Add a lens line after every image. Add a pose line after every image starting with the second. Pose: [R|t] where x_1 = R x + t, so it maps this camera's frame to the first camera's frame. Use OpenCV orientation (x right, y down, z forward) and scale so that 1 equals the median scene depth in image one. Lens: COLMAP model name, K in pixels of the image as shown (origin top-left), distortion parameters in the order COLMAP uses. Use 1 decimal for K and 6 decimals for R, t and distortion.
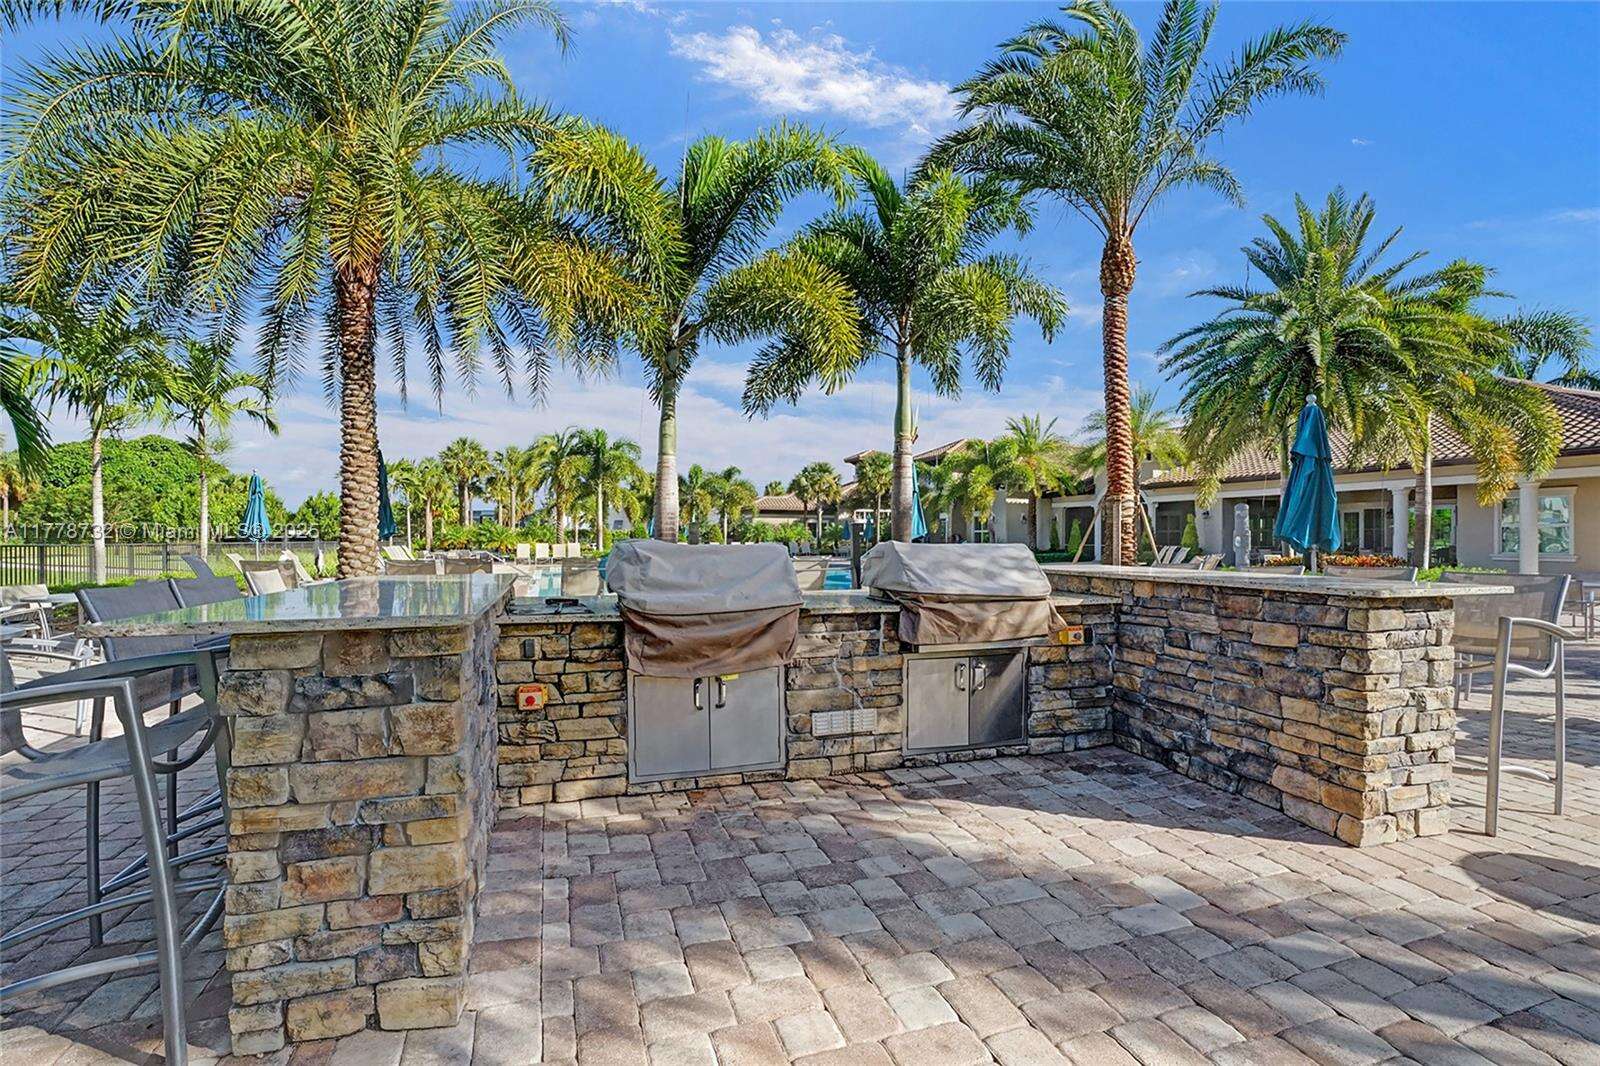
lens RADIAL K [[747.3, 0, 810.8], [0, 747.3, 537.4], [0, 0, 1]] dist [-0.000466, -0.000615]
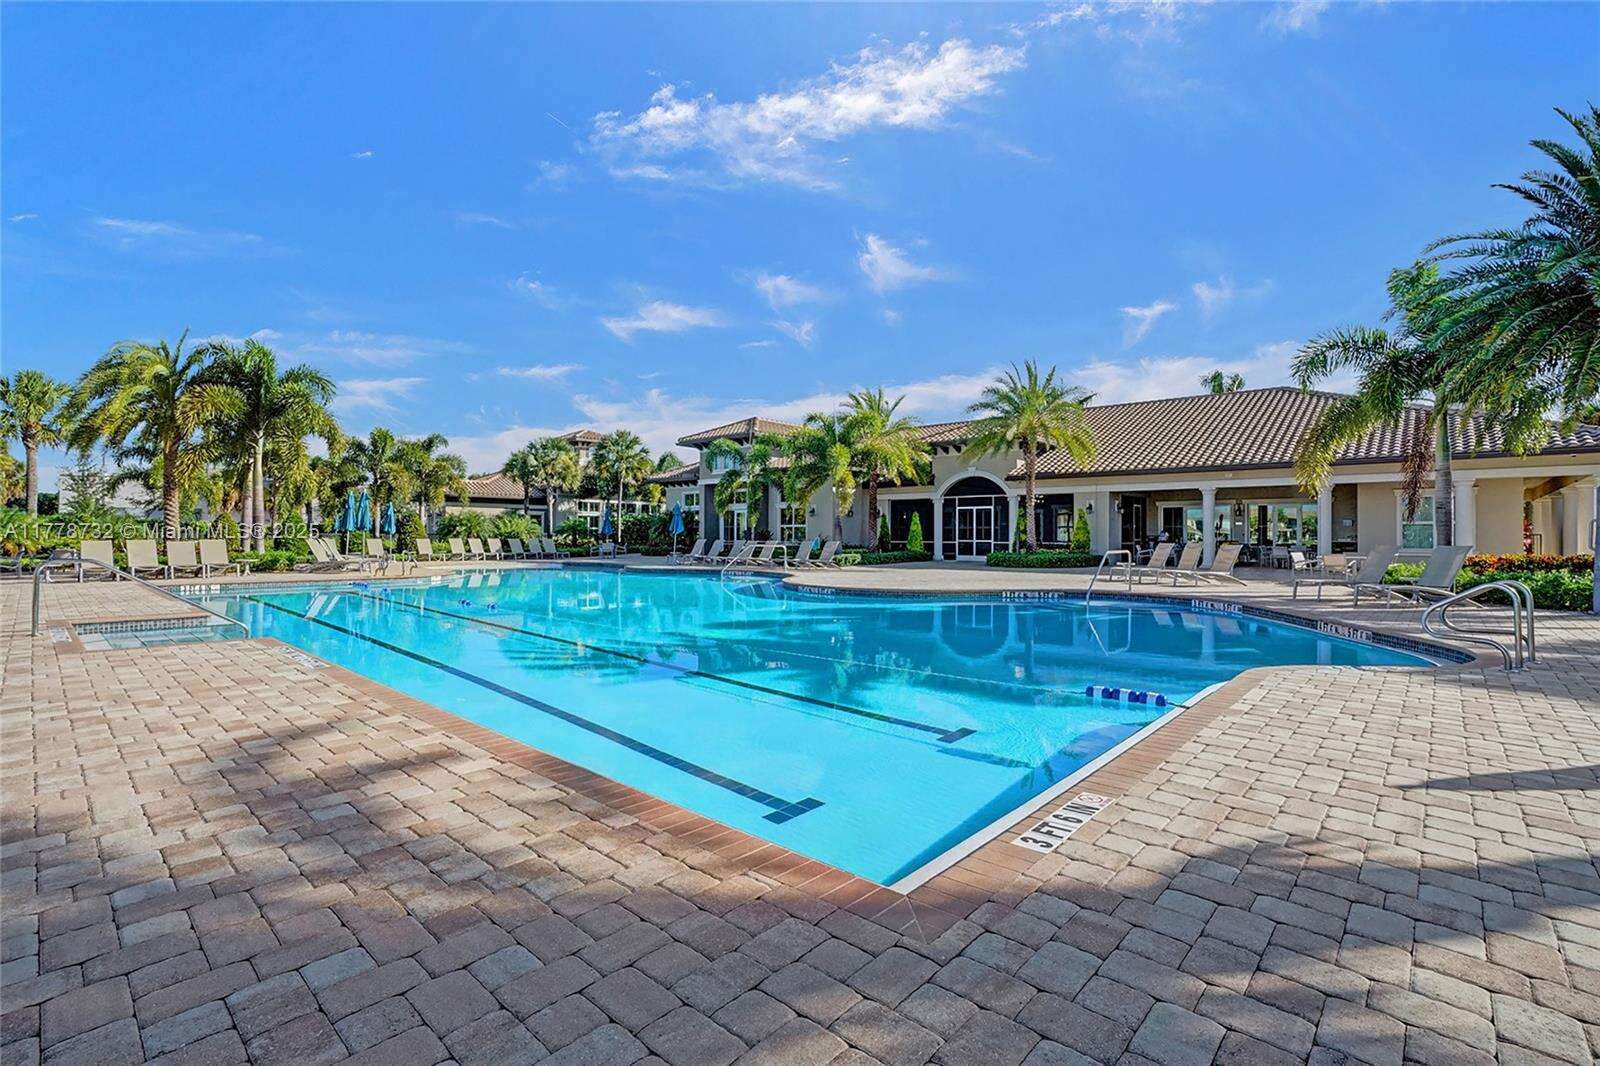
lens RADIAL K [[747.3, 0, 789.5], [0, 747.3, 533.8], [0, 0, 1]] dist [-0.000466, -0.000615]
pose [[0.897123, 0.004028, 0.441763, -0.166935], [-0.003481, 0.999992, -0.002048, 0.001691], [-0.441767, 0.000299, 0.897130, 0.293635]]
